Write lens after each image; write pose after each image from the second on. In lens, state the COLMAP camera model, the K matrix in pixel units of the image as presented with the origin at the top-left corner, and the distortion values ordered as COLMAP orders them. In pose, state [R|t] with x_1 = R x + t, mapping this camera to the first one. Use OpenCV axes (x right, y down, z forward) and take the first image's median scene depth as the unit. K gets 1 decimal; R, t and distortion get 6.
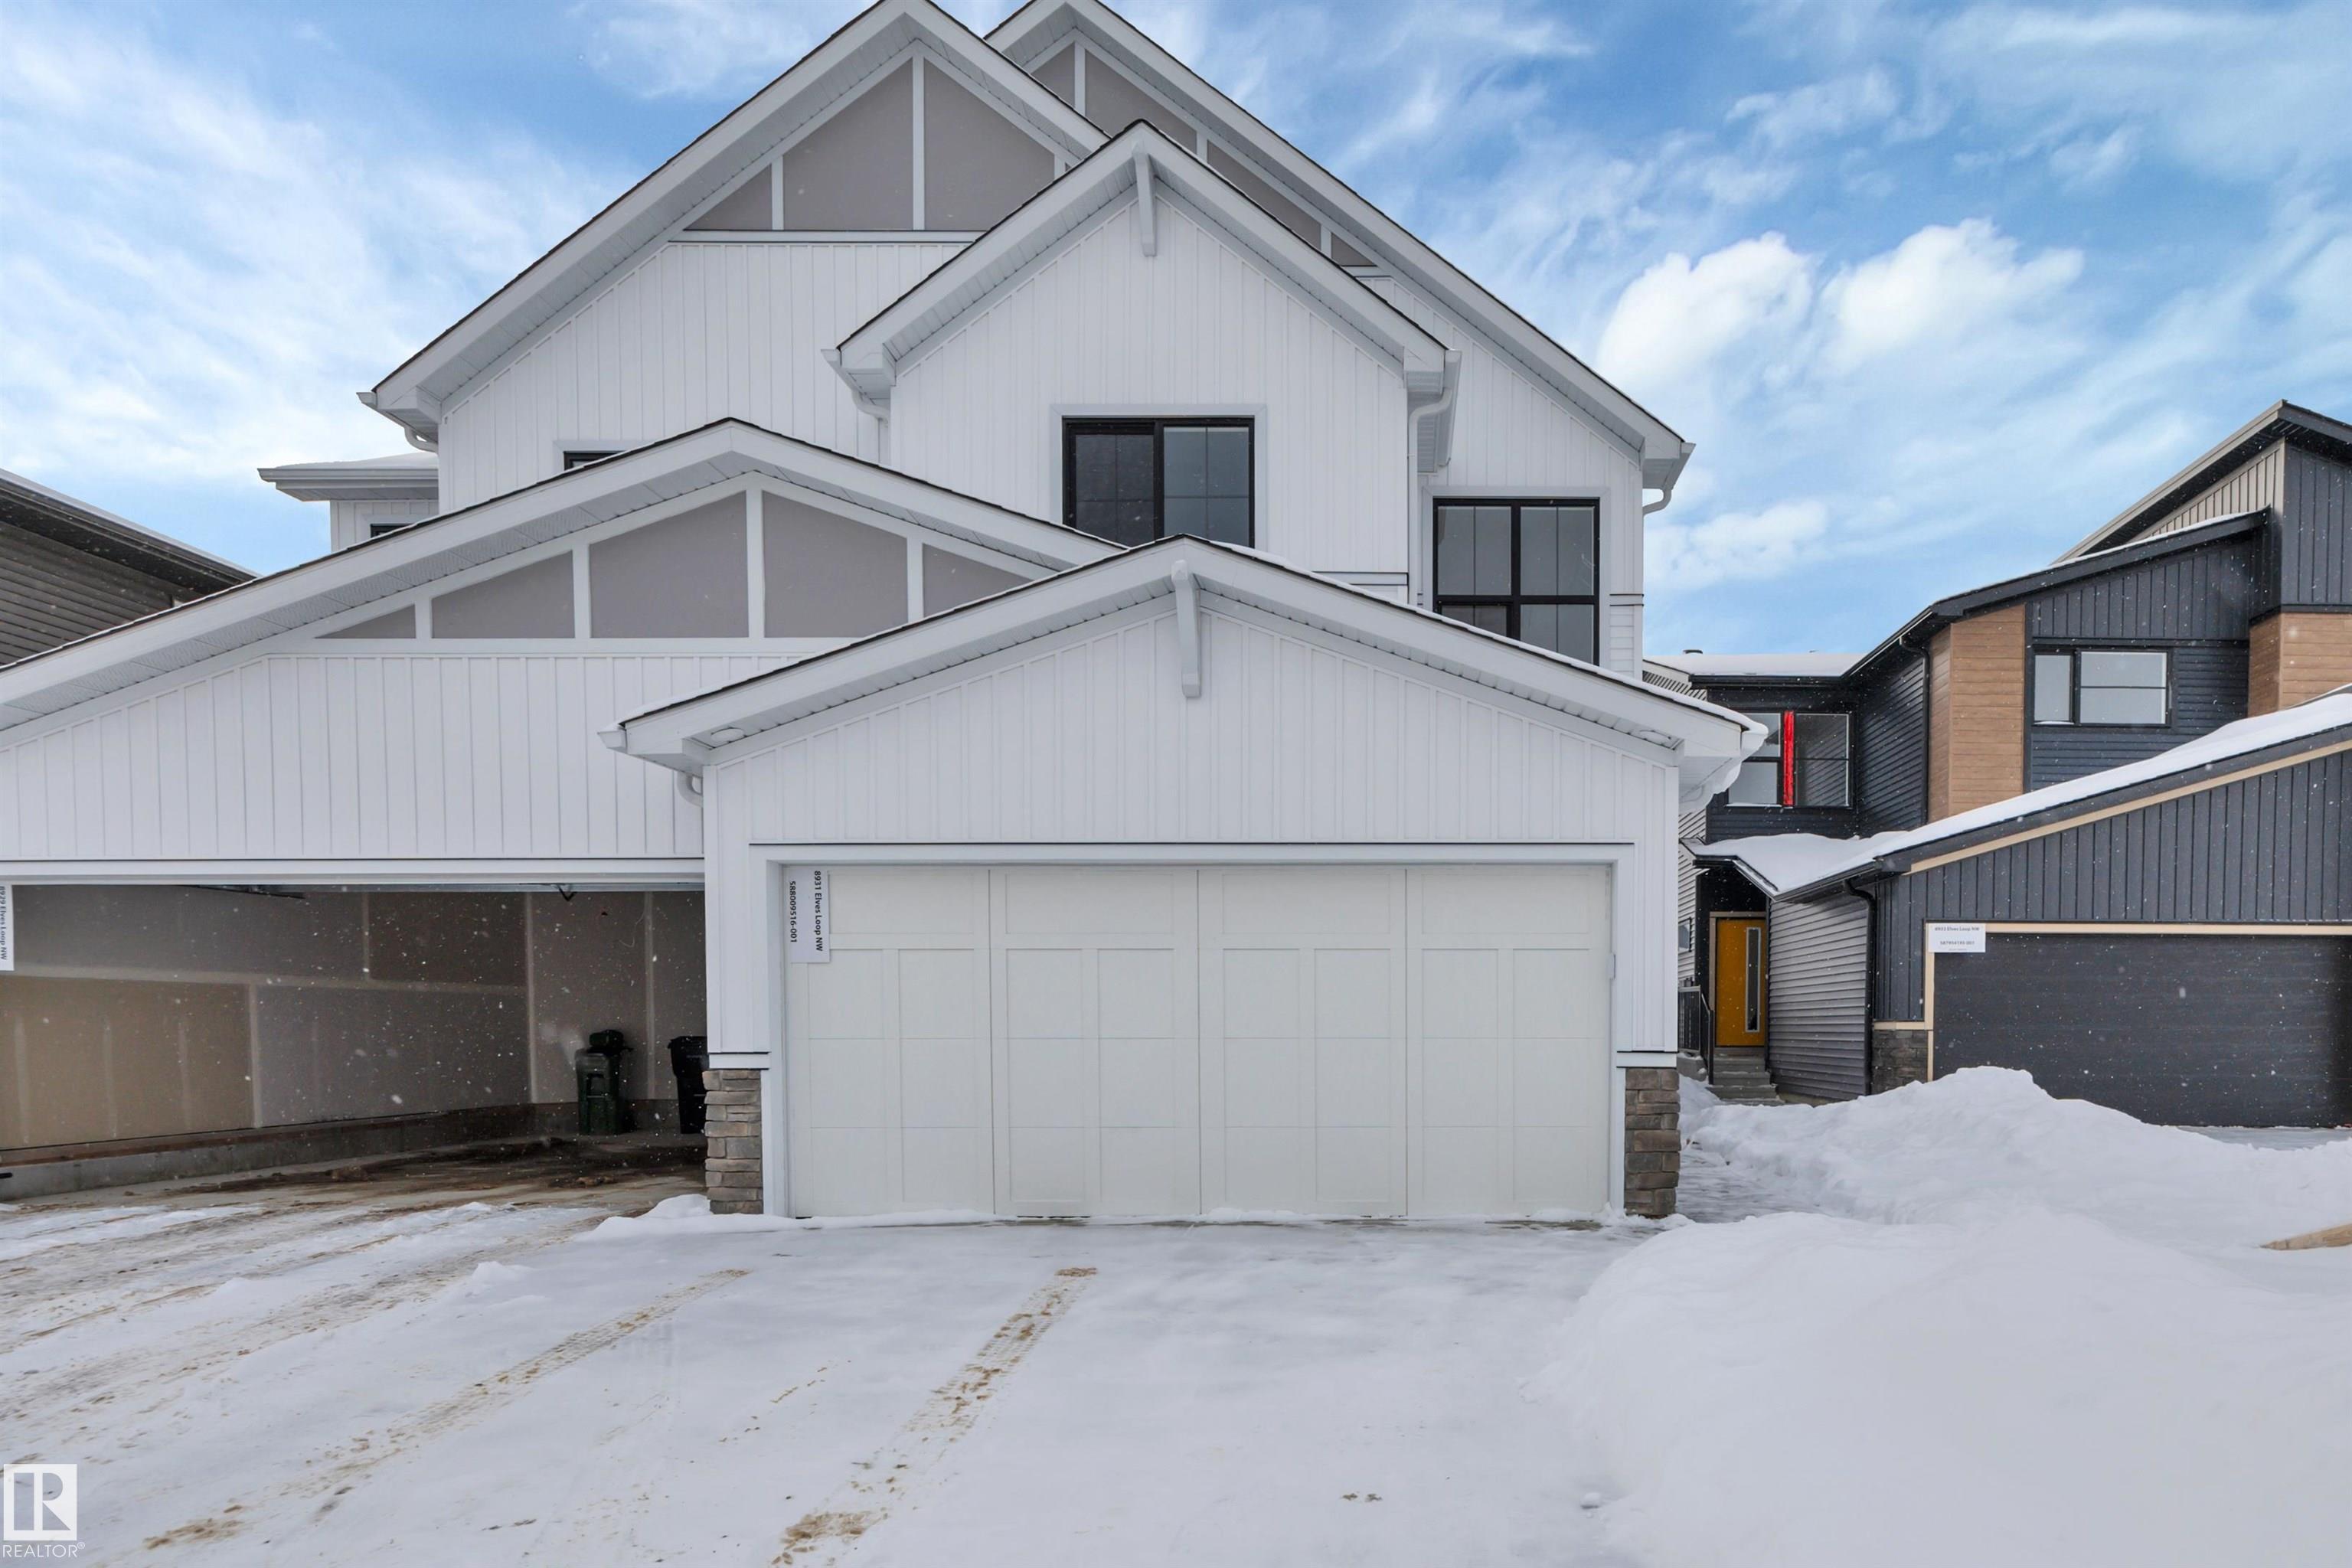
lens RADIAL K [[966.5, 0, 1171.1], [0, 966.5, 811.5], [0, 0, 1]] dist [0.001758, 0.000067]
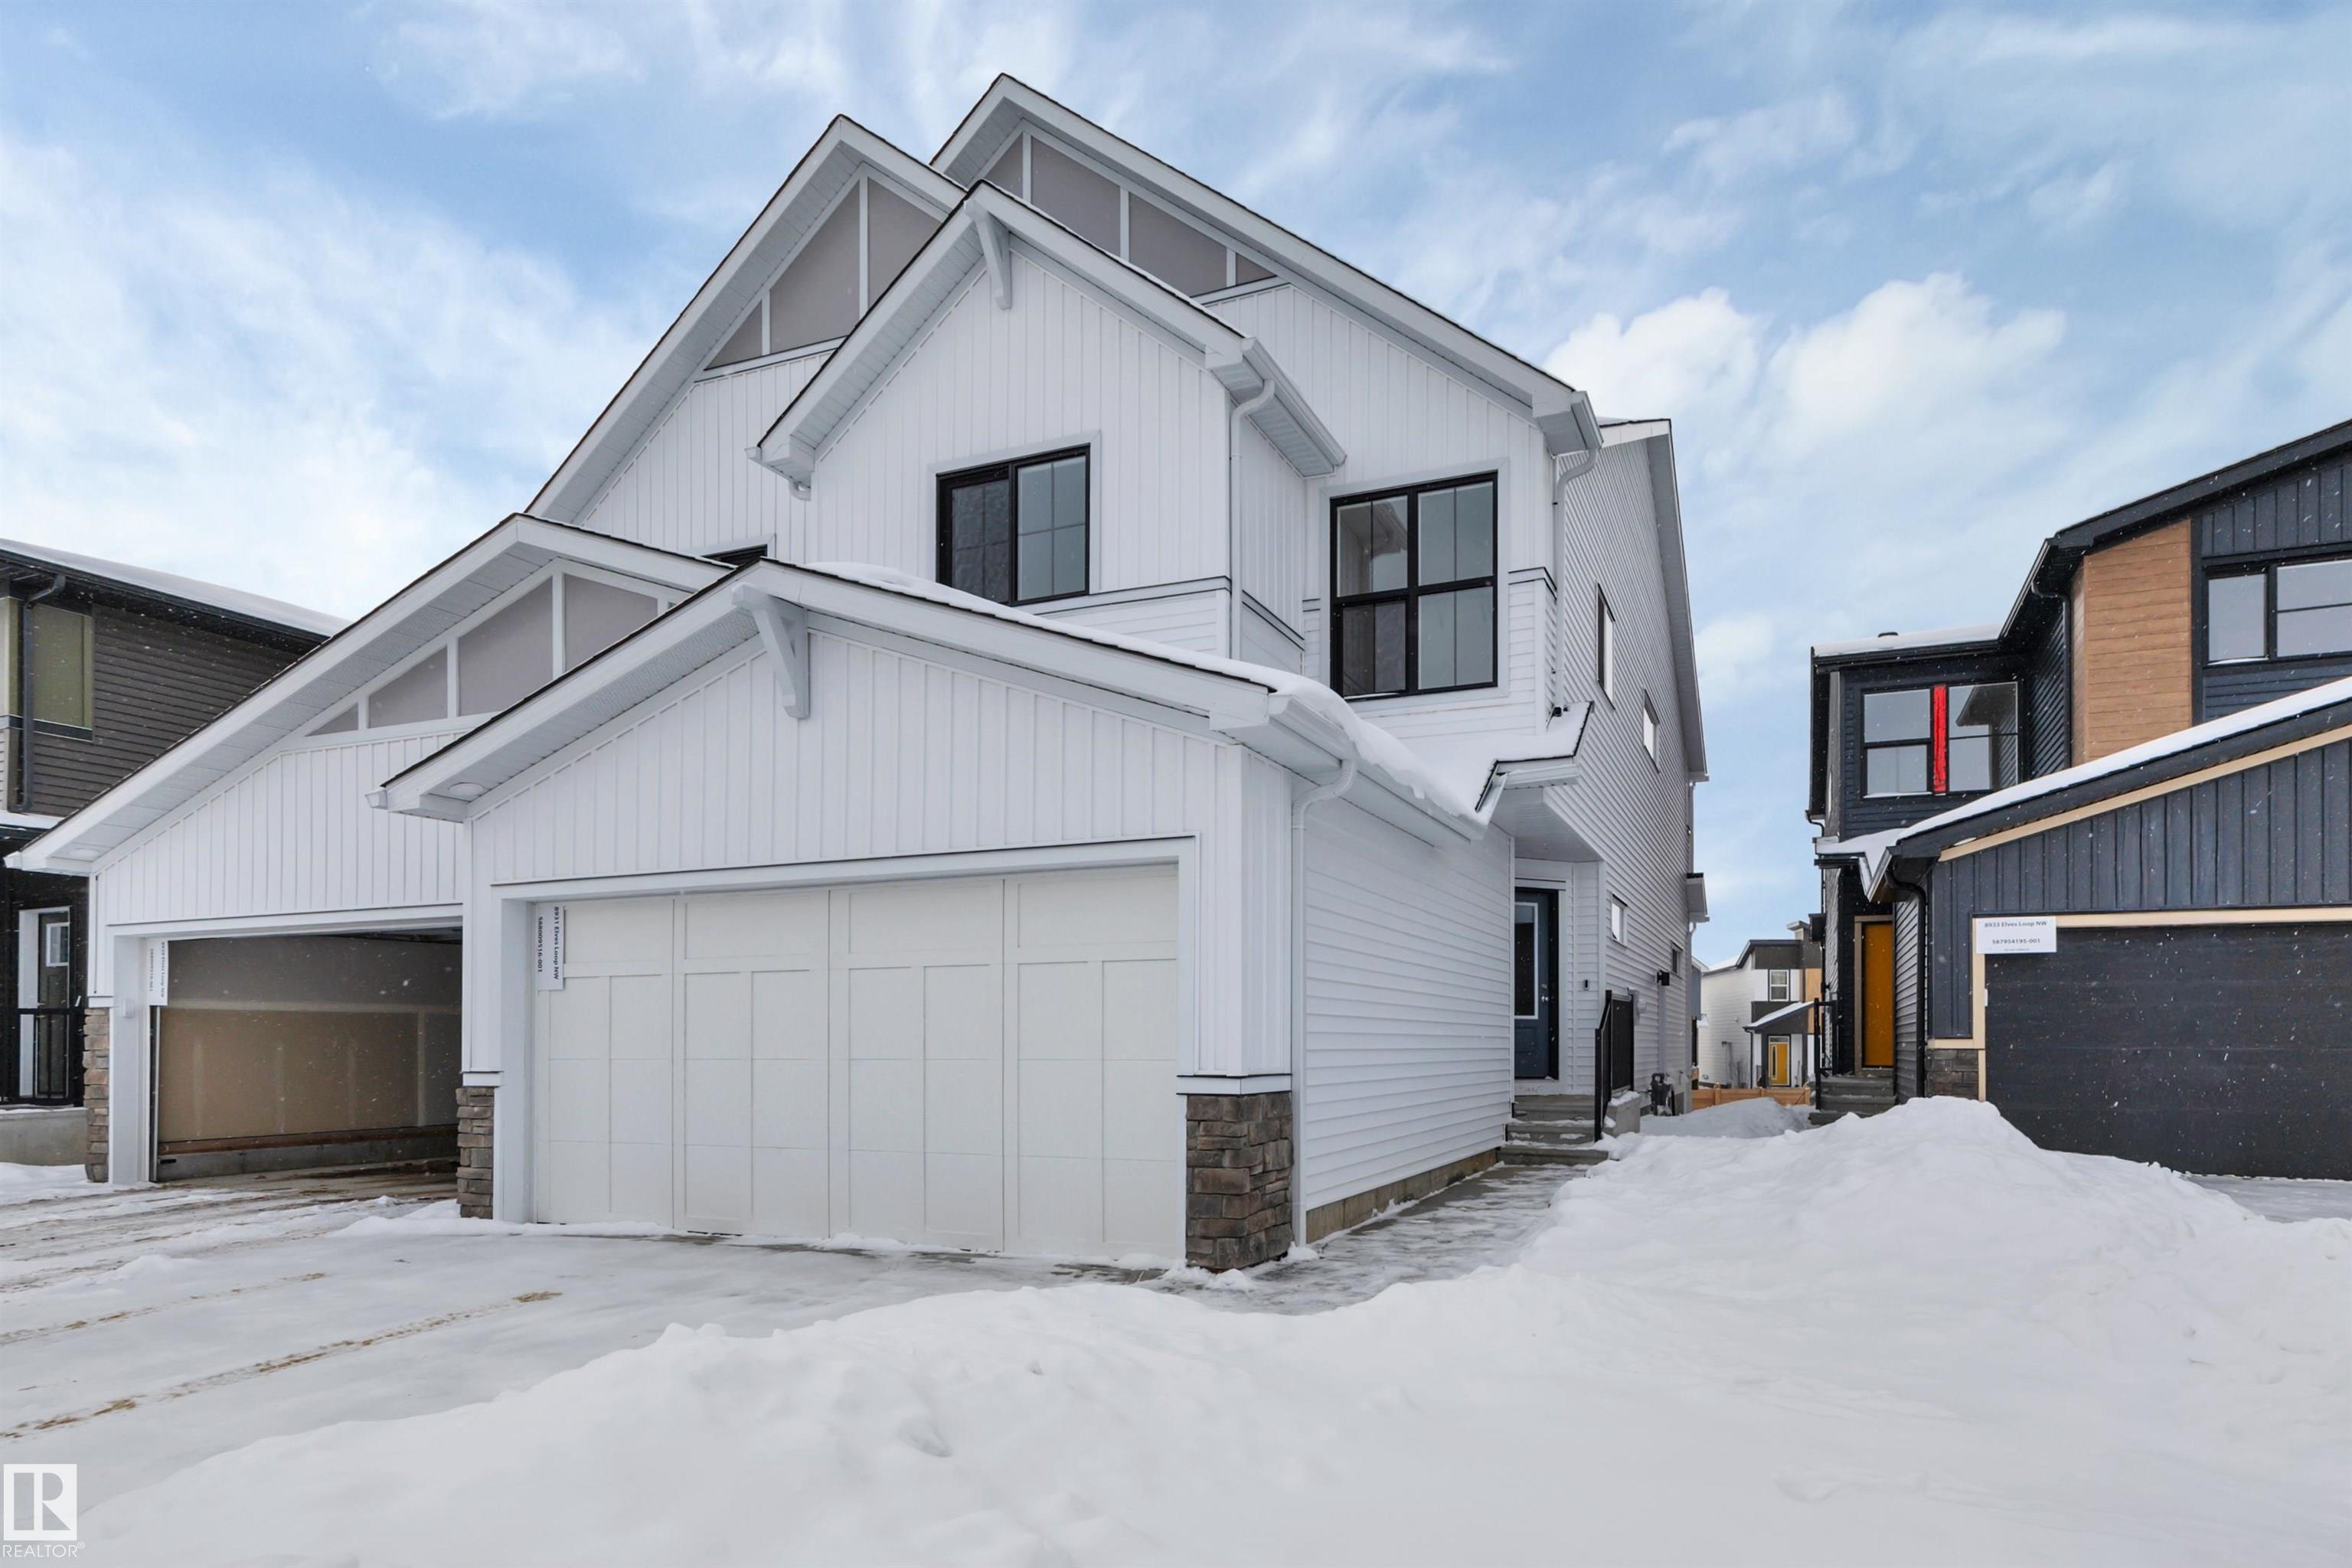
lens RADIAL K [[867.7, 0, 1176.5], [0, 867.7, 839.8], [0, 0, 1]] dist [0.012895, -0.000079]
pose [[0.968328, -0.058395, -0.242755, 0.361784], [0.056008, 0.998290, -0.016728, 0.027134], [0.243317, 0.002601, 0.969943, 0.132332]]
